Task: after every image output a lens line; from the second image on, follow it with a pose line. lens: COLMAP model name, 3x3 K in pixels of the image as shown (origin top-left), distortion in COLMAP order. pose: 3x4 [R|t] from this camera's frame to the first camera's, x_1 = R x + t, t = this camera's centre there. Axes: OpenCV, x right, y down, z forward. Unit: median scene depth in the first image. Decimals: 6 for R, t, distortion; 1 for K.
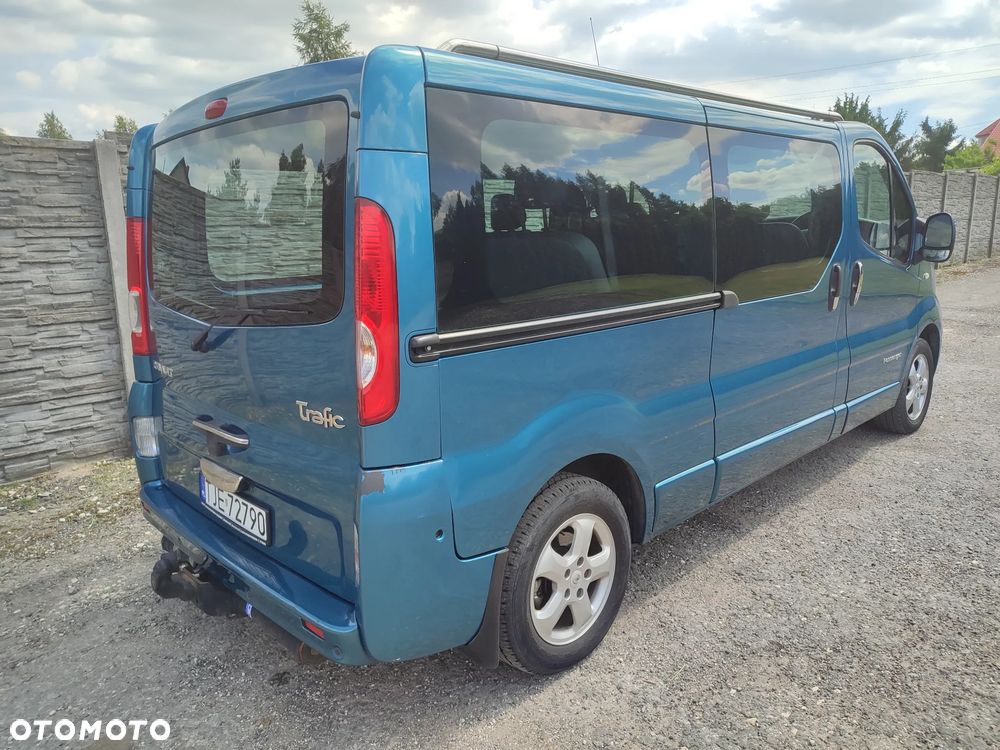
lens RADIAL K [[719.6, 0, 504.0], [0, 719.6, 368.5], [0, 0, 1]] dist [0.019345, -0.017507]
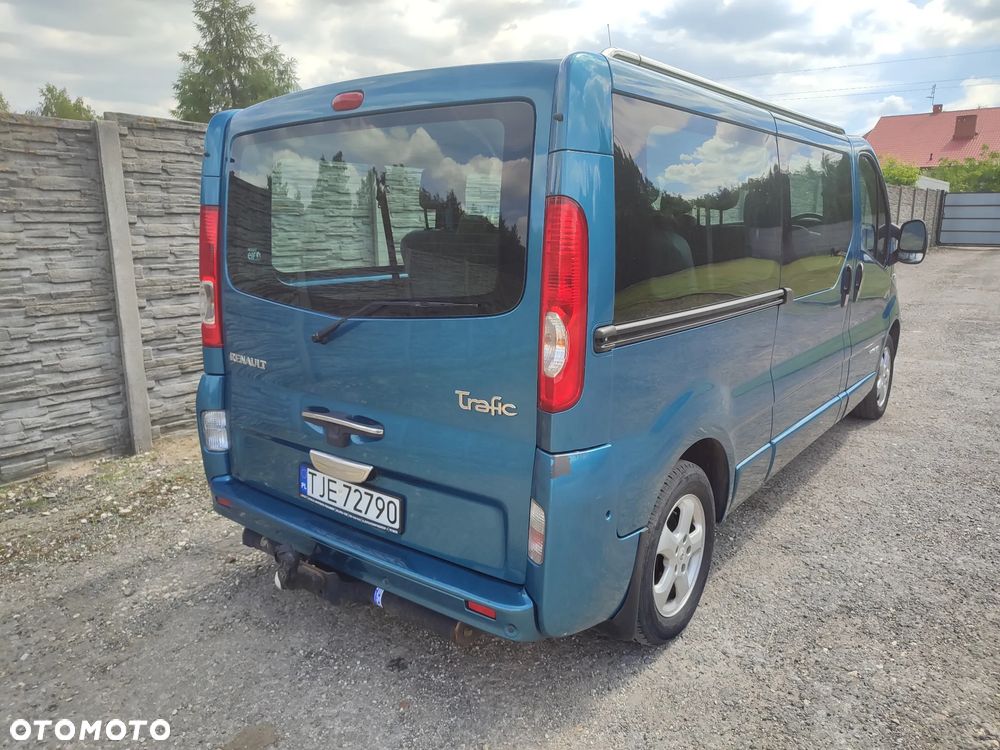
lens RADIAL K [[719.6, 0, 498.2], [0, 719.6, 369.1], [0, 0, 1]] dist [0.019345, -0.017507]
pose [[0.990203, -0.004064, 0.139575, -0.235907], [0.002899, 0.999959, 0.008552, 0.003703], [-0.139604, -0.008064, 0.990175, -0.017496]]
